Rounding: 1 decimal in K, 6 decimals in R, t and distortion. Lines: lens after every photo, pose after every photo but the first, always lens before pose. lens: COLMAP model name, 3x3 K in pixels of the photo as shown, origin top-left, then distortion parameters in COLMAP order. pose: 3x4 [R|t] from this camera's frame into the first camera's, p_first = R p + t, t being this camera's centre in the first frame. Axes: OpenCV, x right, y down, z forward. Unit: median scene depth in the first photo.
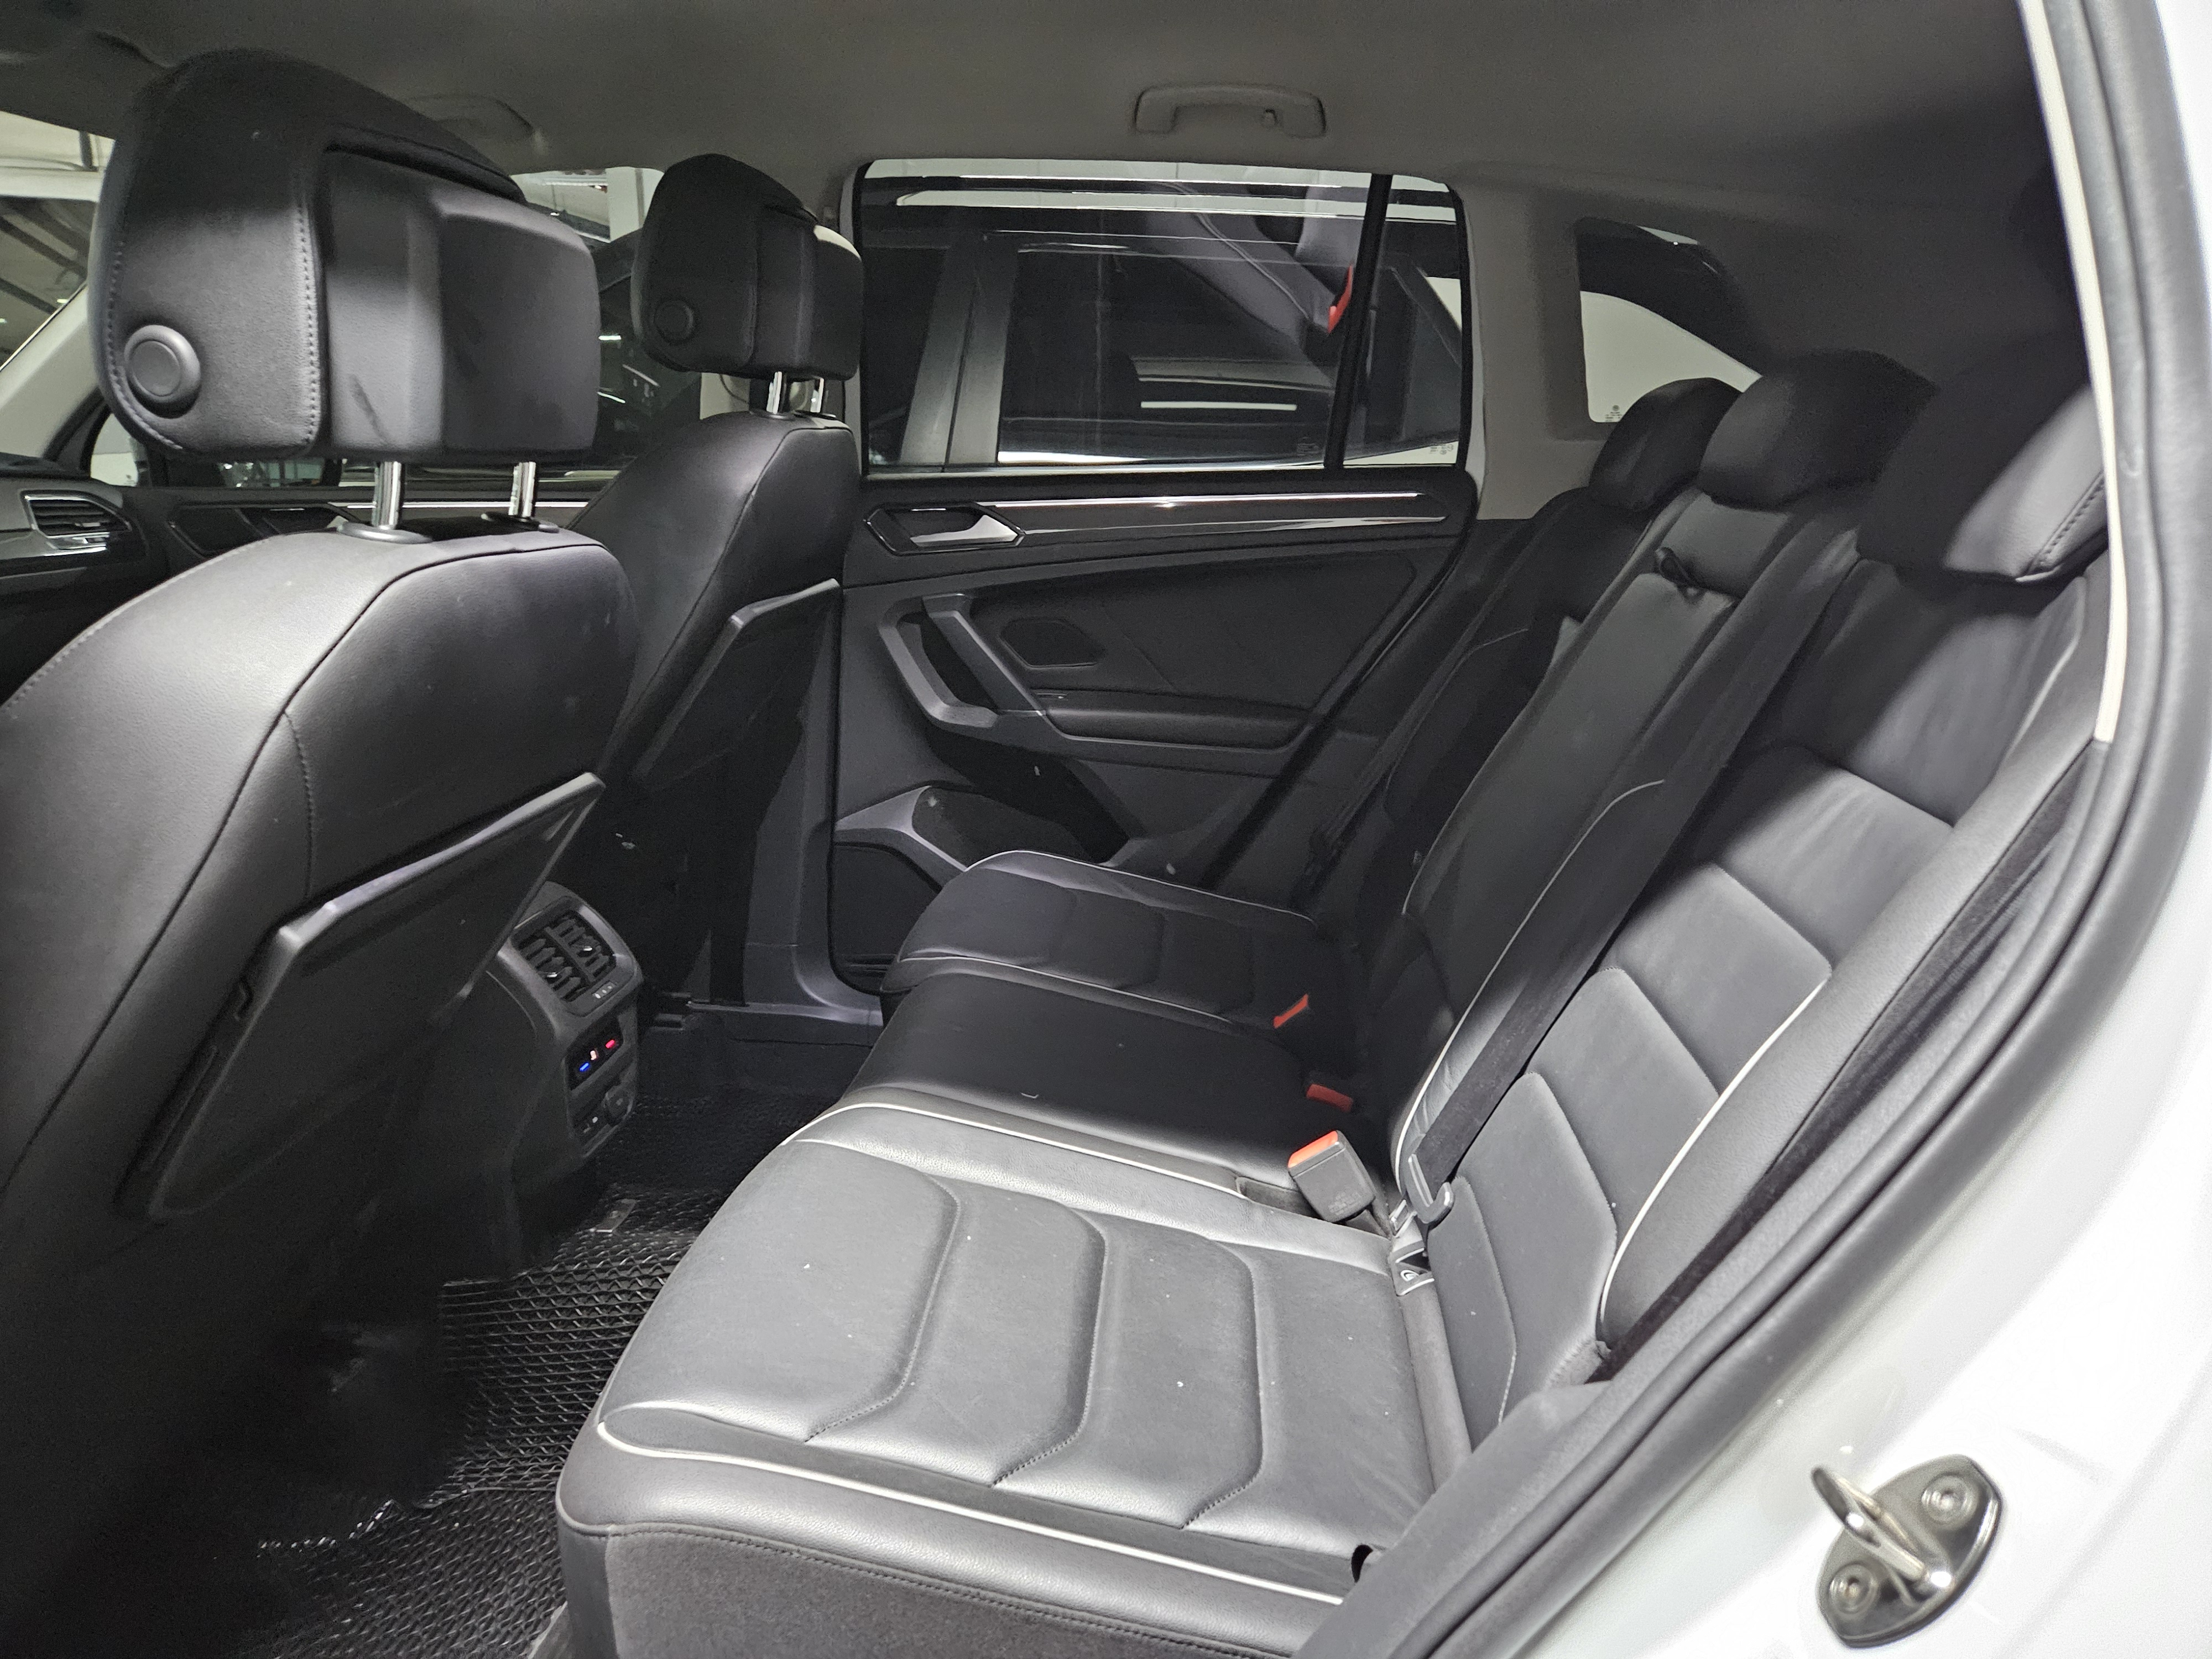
lens RADIAL K [[1464.2, 0, 1082.5], [0, 1464.2, 834.7], [0, 0, 1]] dist [0.069307, -0.067893]
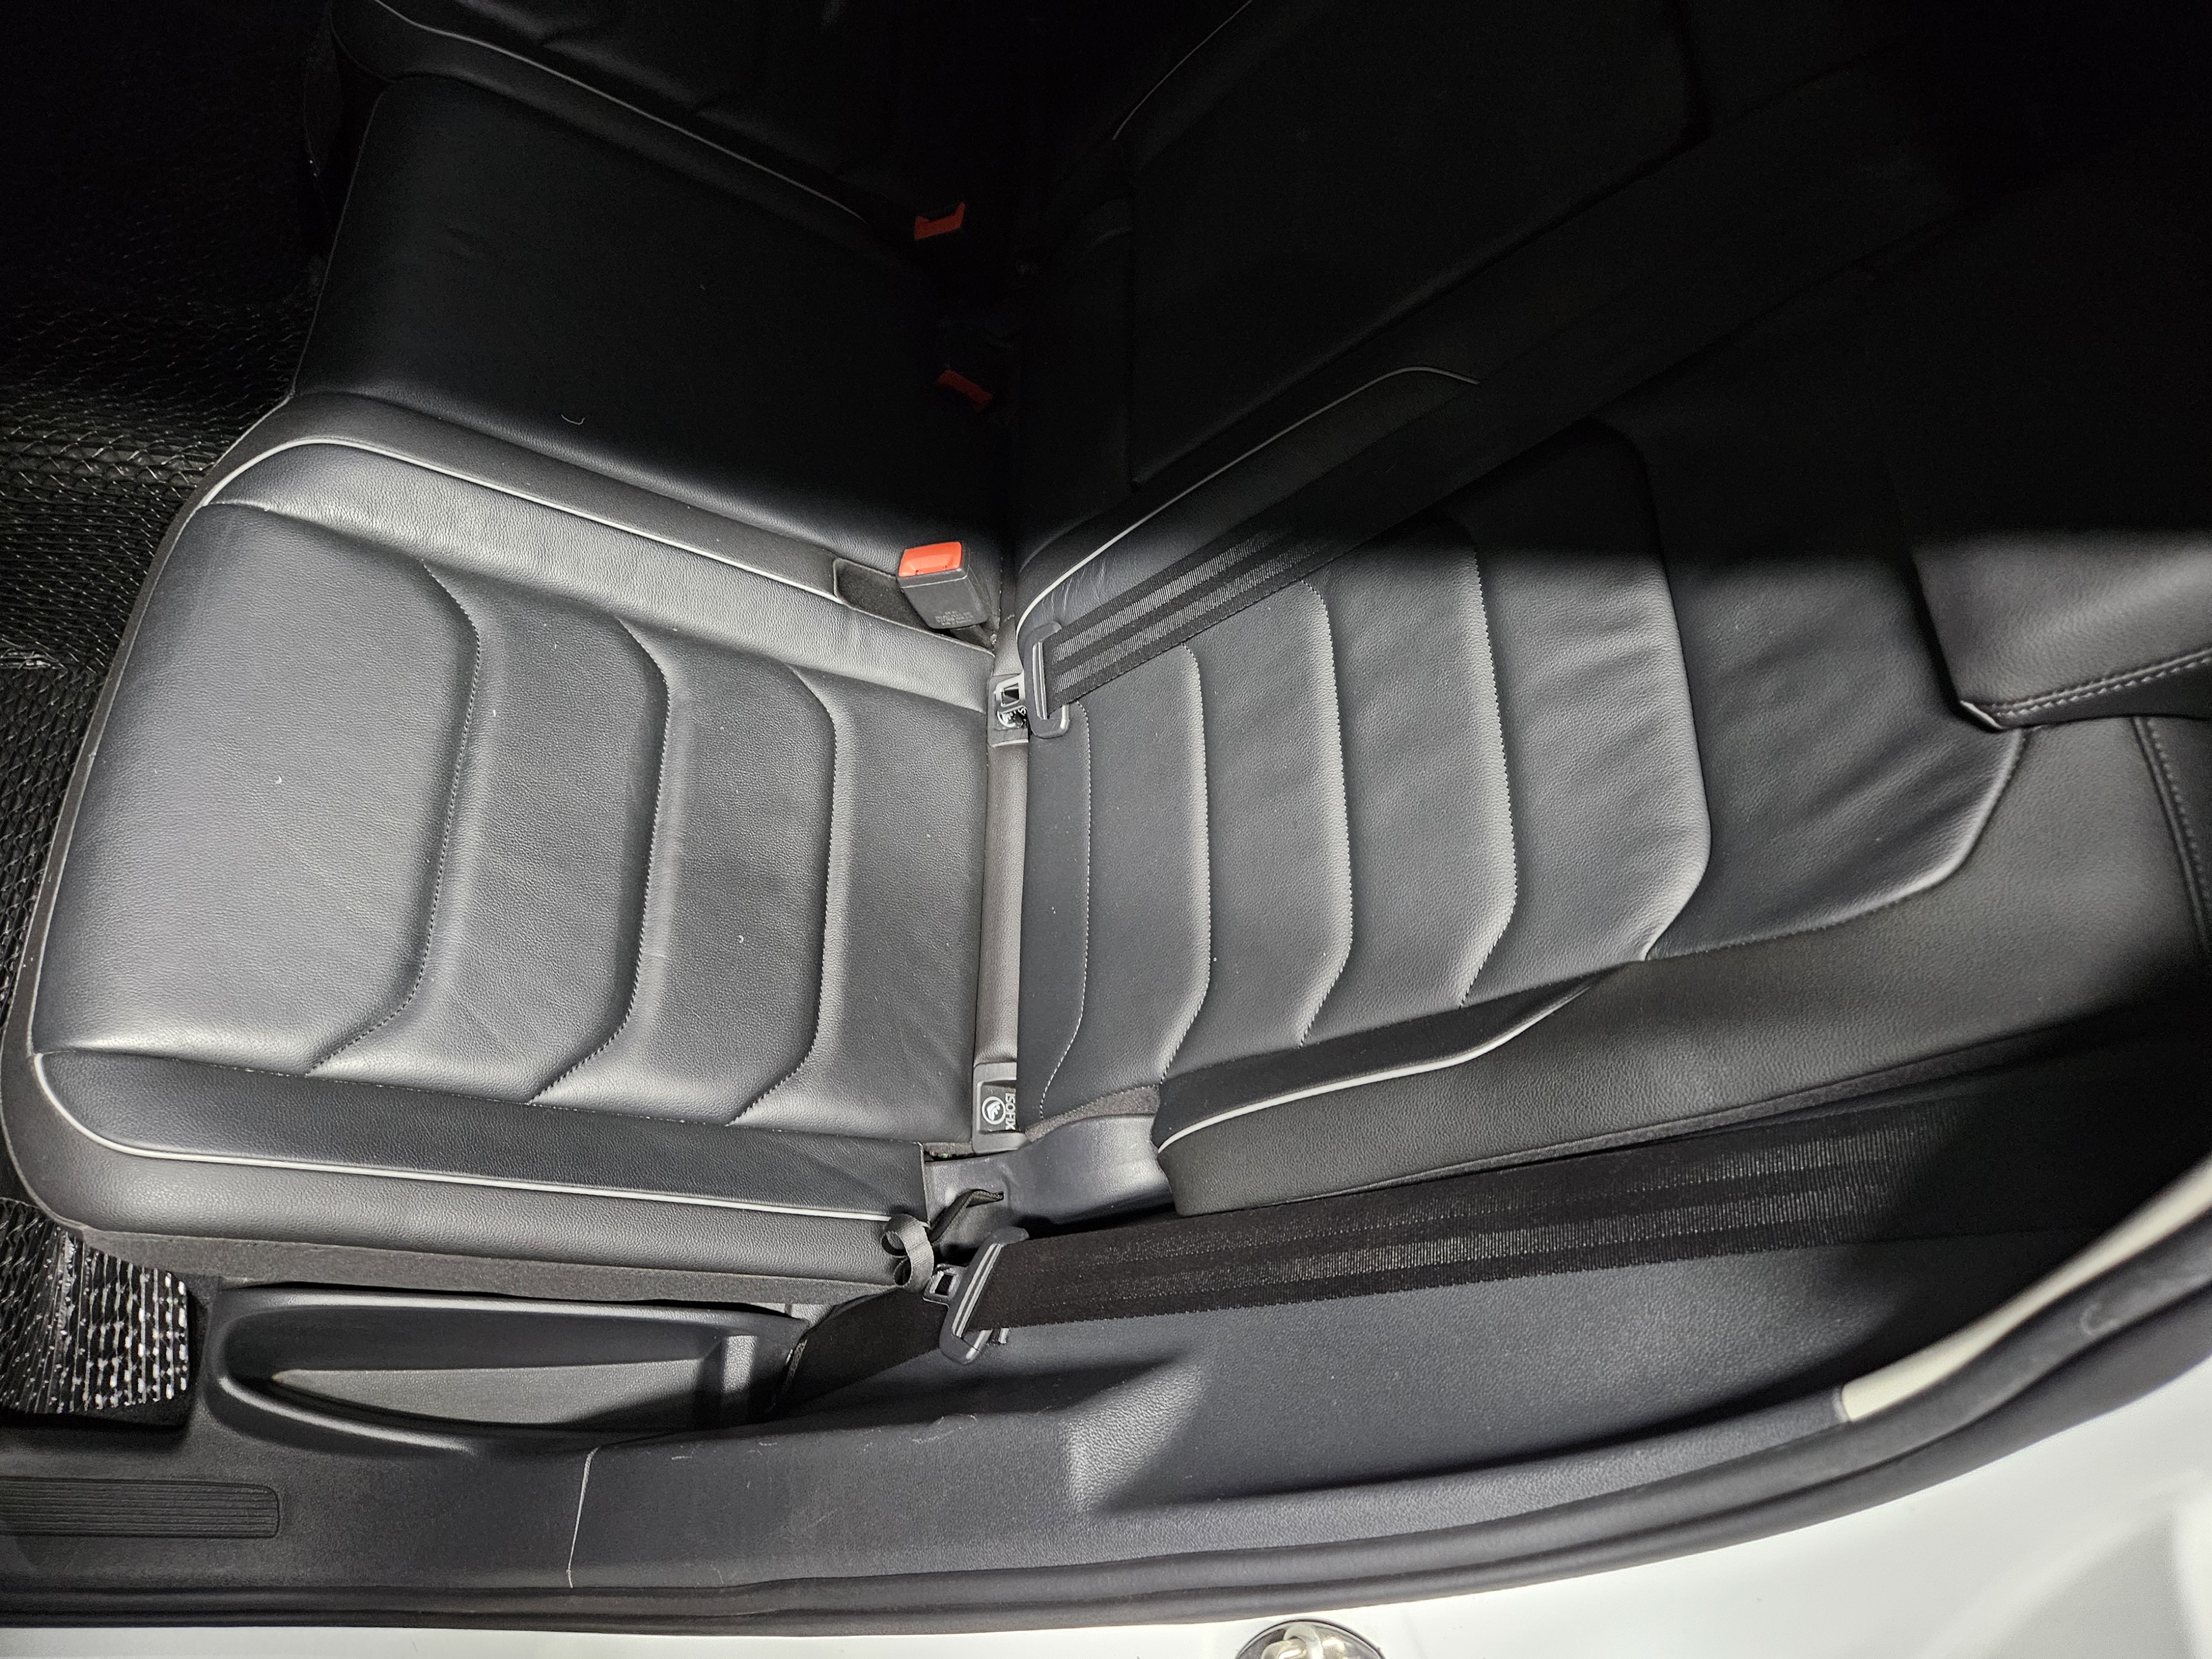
lens RADIAL K [[1464.2, 0, 1082.5], [0, 1464.2, 834.7], [0, 0, 1]] dist [0.069307, -0.067893]
pose [[0.953719, 0.025057, 0.299653, -0.008788], [-0.256013, 0.590368, 0.765456, -0.399384], [-0.157726, -0.806745, 0.569460, 0.423072]]
